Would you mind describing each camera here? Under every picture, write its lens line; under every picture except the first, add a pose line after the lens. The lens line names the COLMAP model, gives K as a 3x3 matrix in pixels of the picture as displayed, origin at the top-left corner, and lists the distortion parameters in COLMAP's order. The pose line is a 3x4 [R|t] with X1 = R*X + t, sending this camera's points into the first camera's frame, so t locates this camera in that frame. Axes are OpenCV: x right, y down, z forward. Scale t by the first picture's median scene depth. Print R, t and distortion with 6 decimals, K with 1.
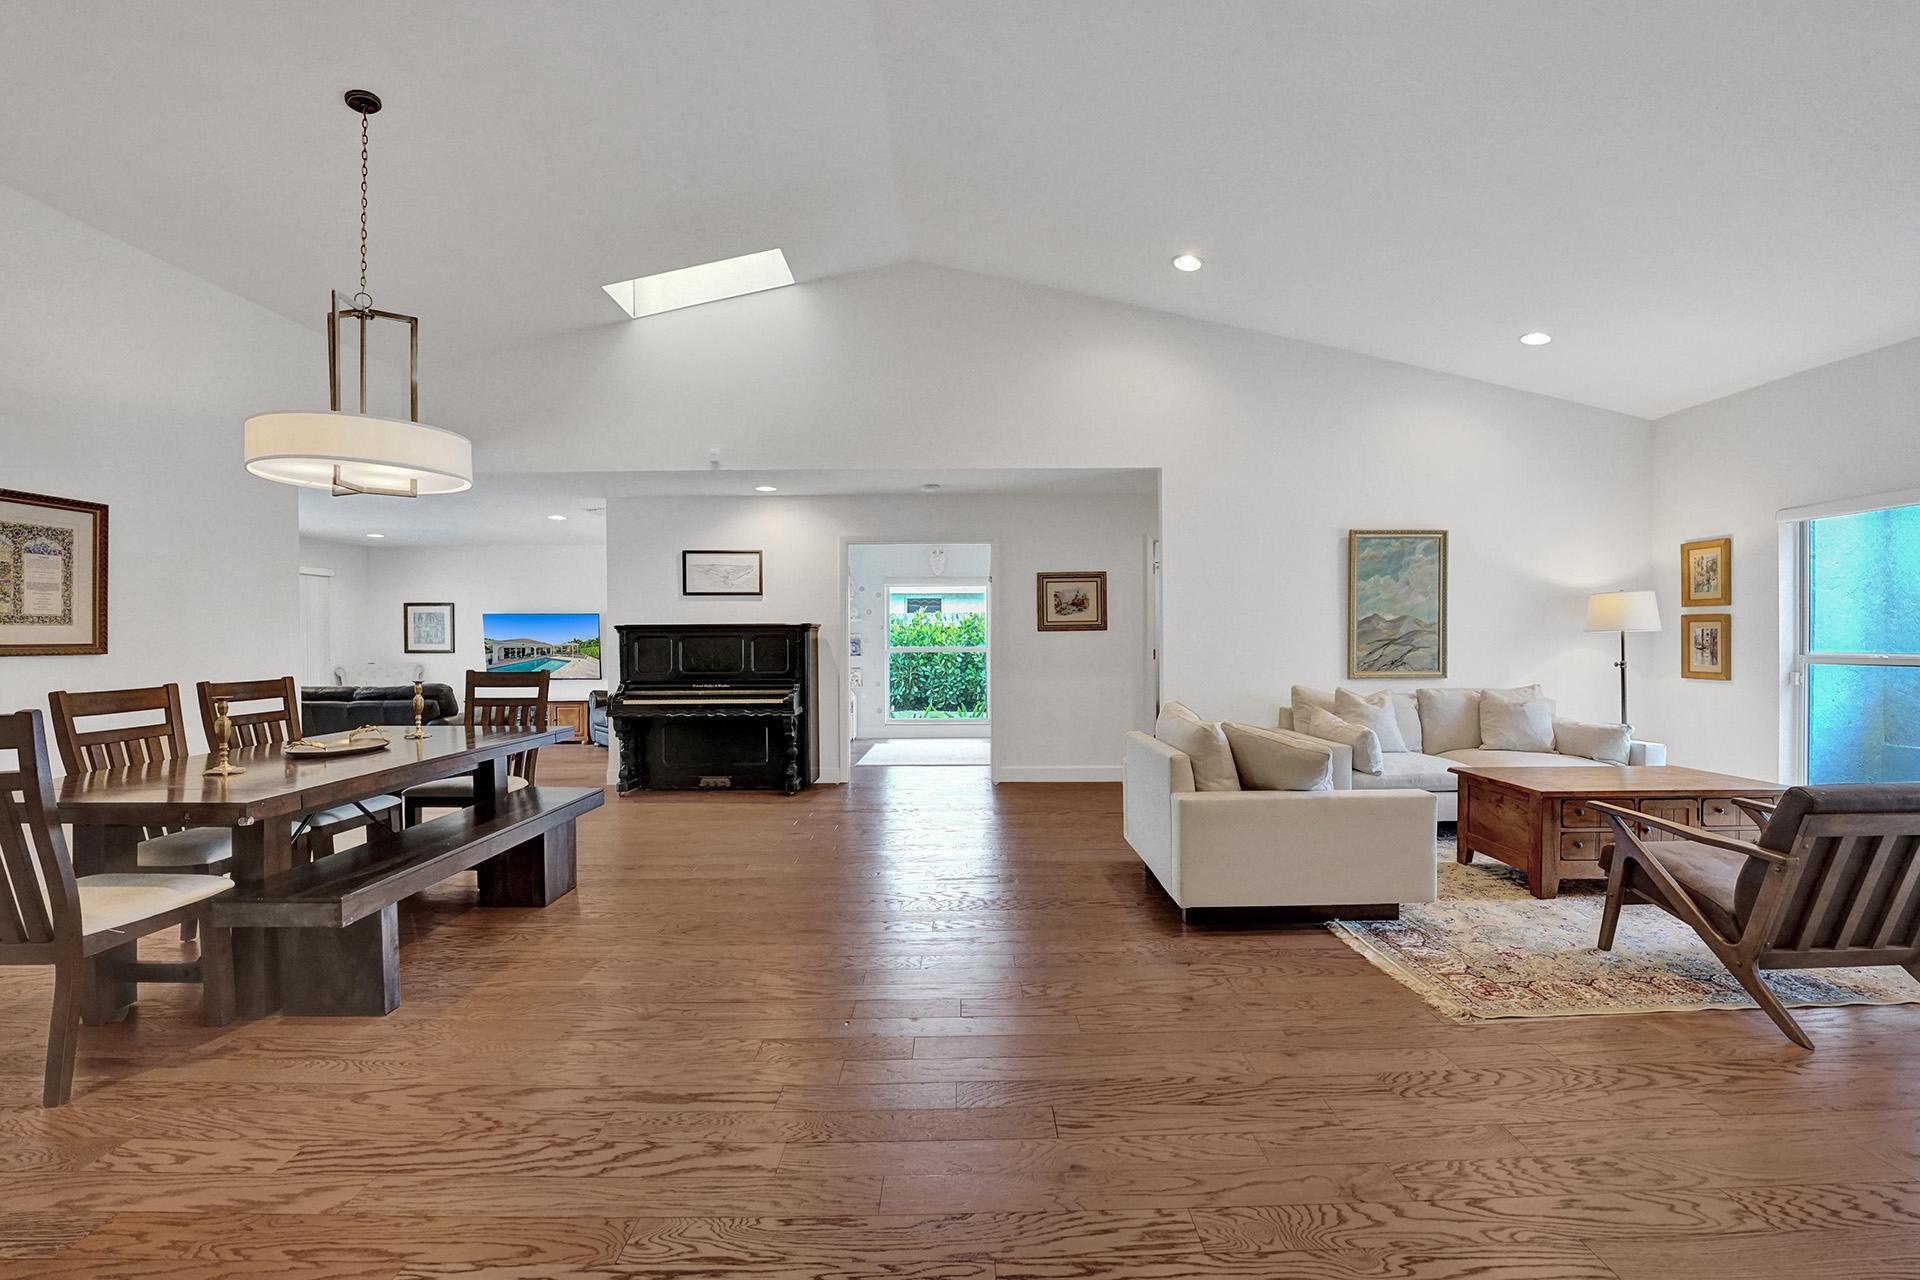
lens RADIAL K [[804.0, 0, 951.8], [0, 804.0, 643.1], [0, 0, 1]] dist [-0.025639, 0.001192]
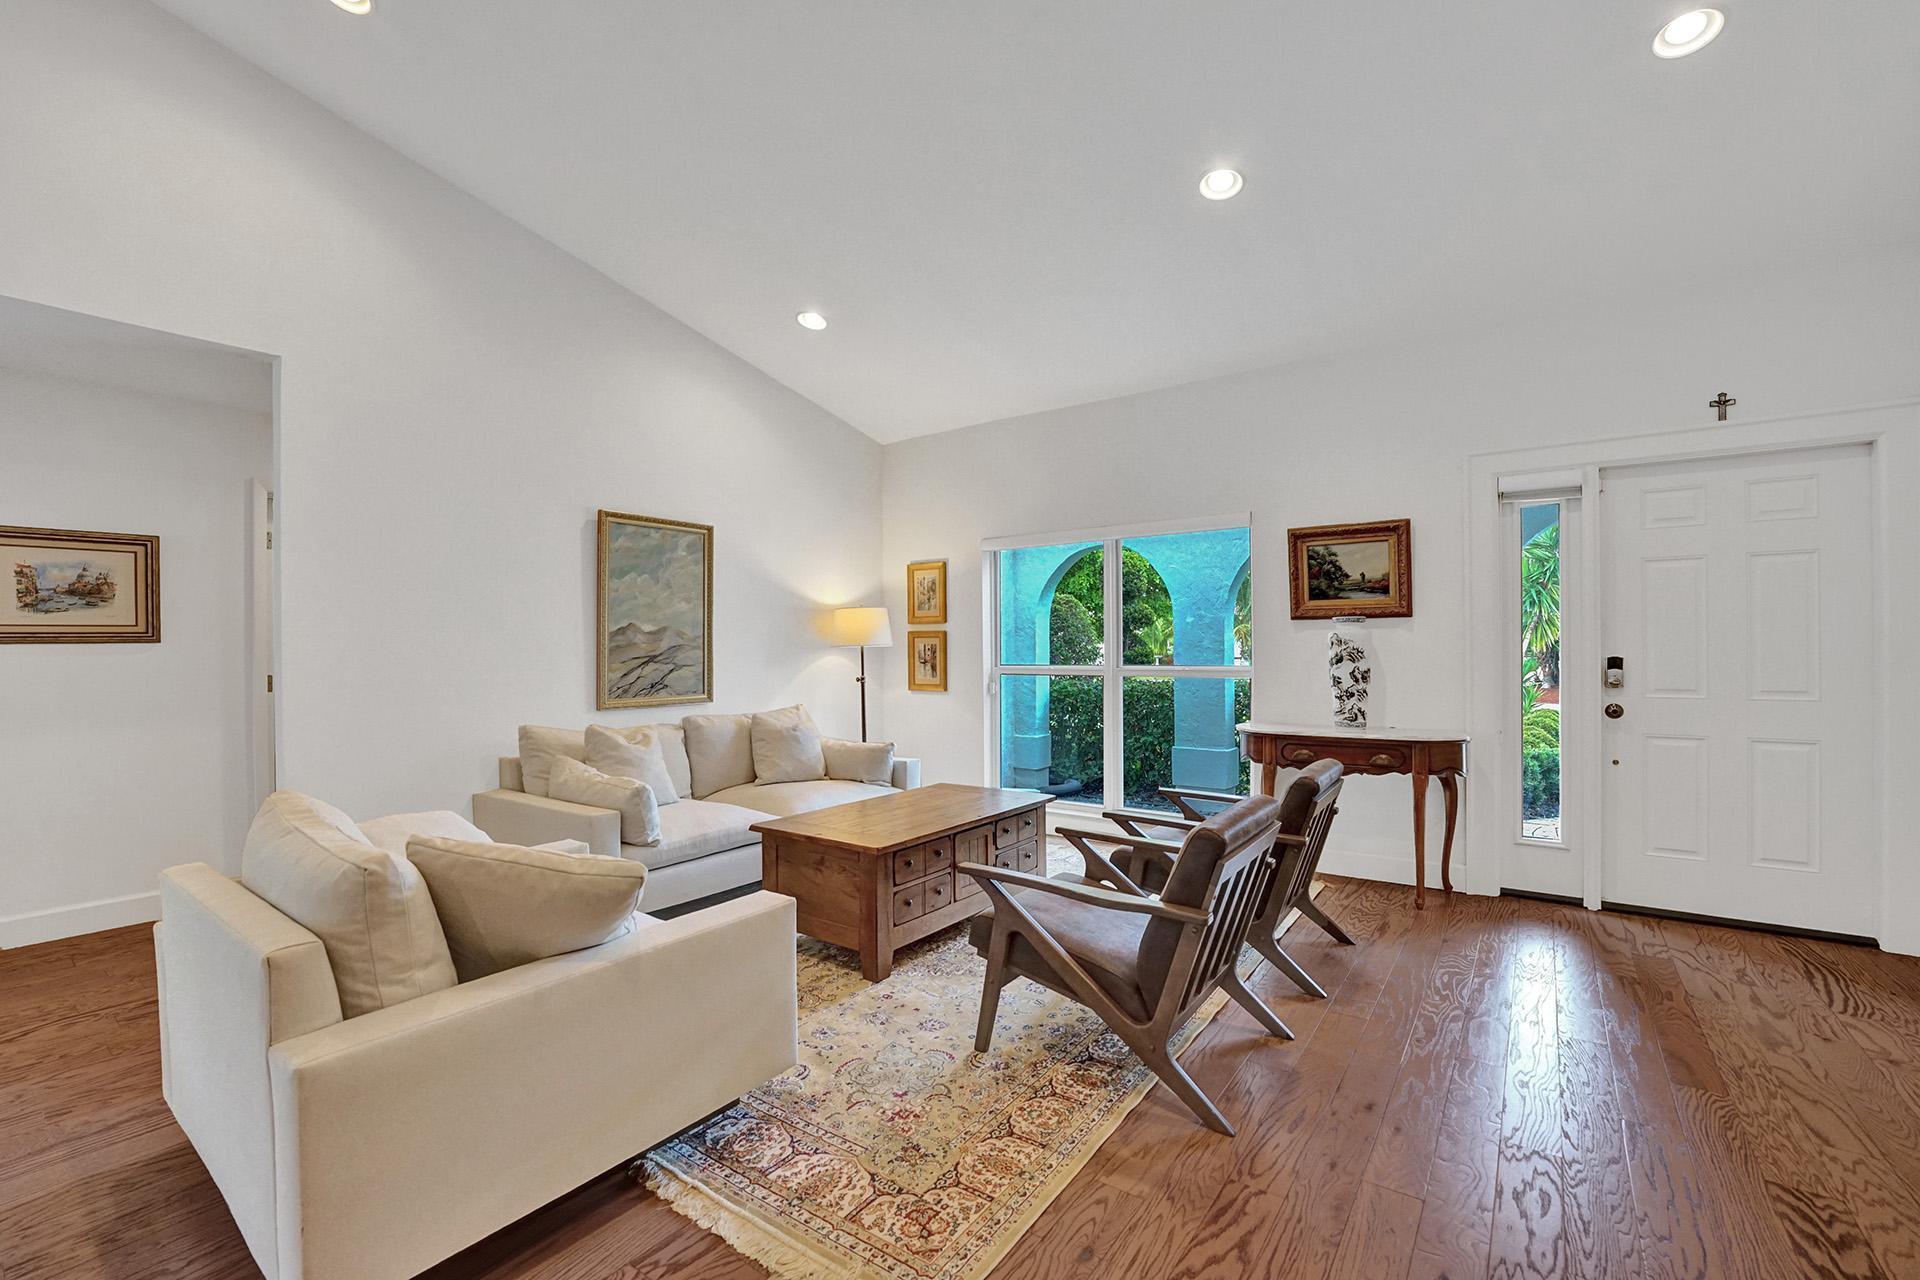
lens RADIAL K [[804.0, 0, 991.8], [0, 804.0, 646.5], [0, 0, 1]] dist [-0.025639, 0.001192]
pose [[0.564397, 0.001871, 0.825501, 0.096705], [0.009026, 0.999924, -0.008438, -0.005011], [-0.825454, 0.012213, 0.564337, 0.299884]]
